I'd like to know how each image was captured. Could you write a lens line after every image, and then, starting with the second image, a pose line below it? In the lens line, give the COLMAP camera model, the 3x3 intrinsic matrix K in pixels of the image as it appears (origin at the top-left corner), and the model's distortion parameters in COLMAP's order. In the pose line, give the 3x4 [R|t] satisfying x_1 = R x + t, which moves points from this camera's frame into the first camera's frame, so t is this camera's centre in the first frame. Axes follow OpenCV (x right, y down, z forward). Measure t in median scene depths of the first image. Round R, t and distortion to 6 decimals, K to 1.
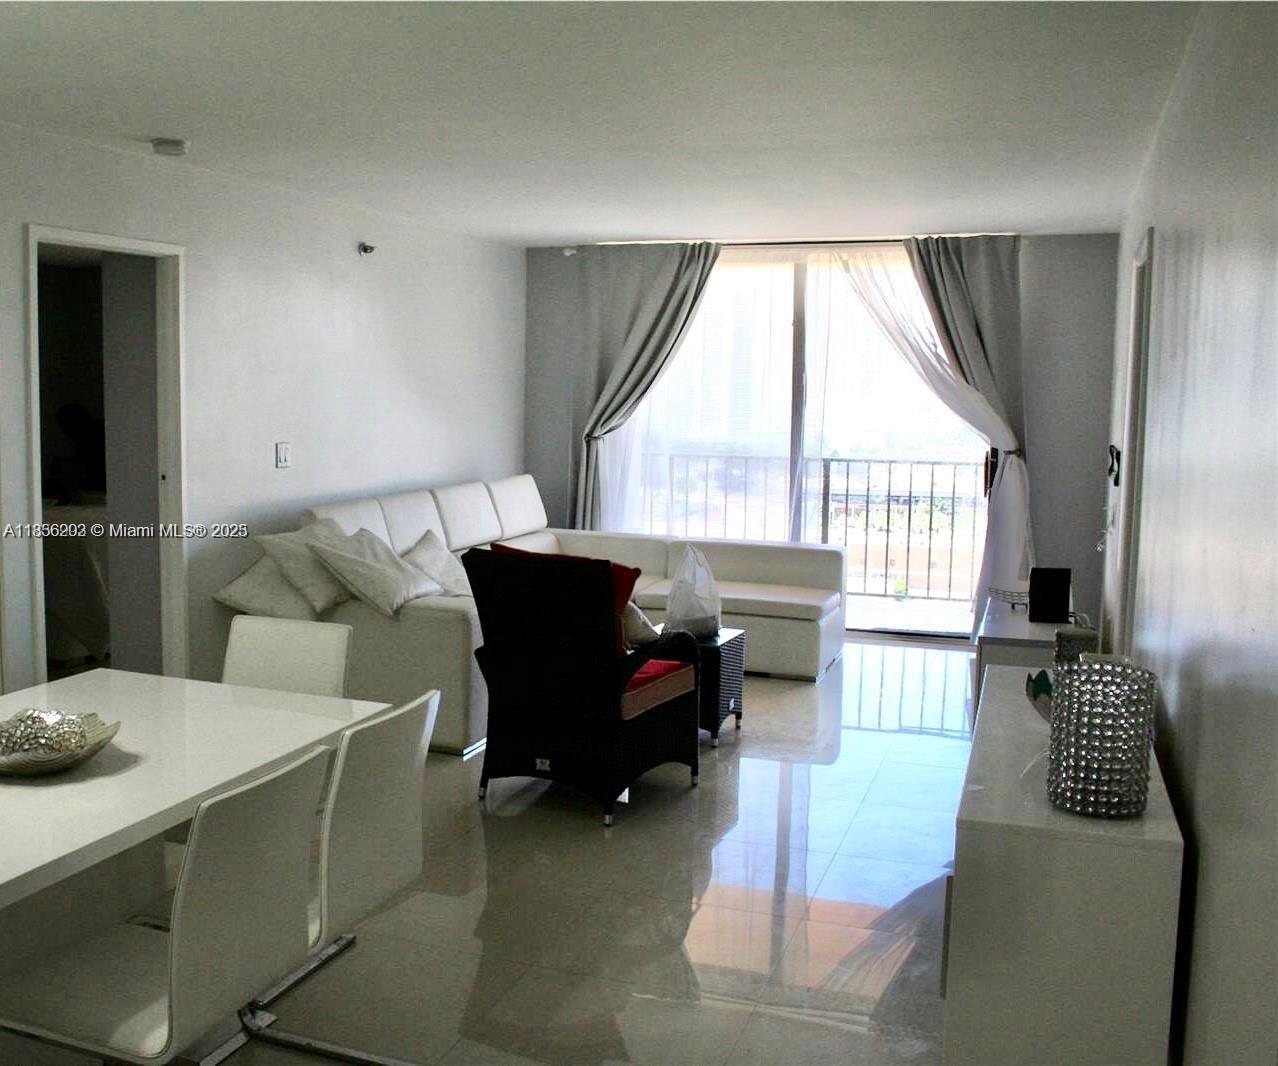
lens RADIAL K [[1346.7, 0, 639.0], [0, 1346.7, 533.0], [0, 0, 1]] dist [-0.042350, -0.016291]
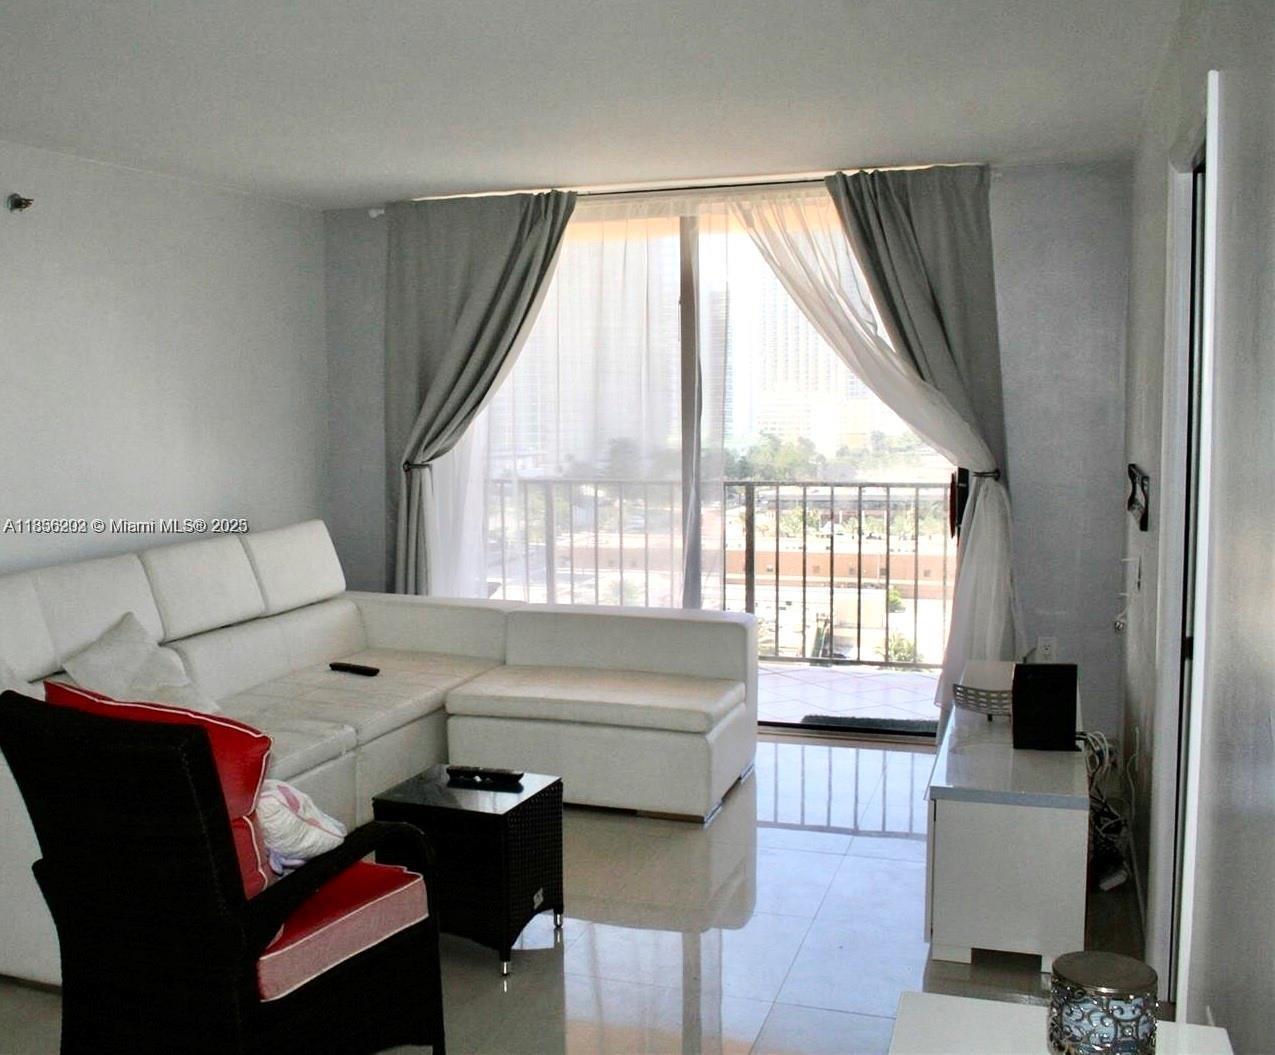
lens RADIAL K [[1343.6, 0, 637.5], [0, 1343.6, 527.5], [0, 0, 1]] dist [-0.042350, -0.016291]
pose [[0.999712, -0.023987, 0.000108, 0.091470], [0.023987, 0.999671, -0.009059, -0.029480], [0.000110, 0.009059, 0.999959, 0.289896]]
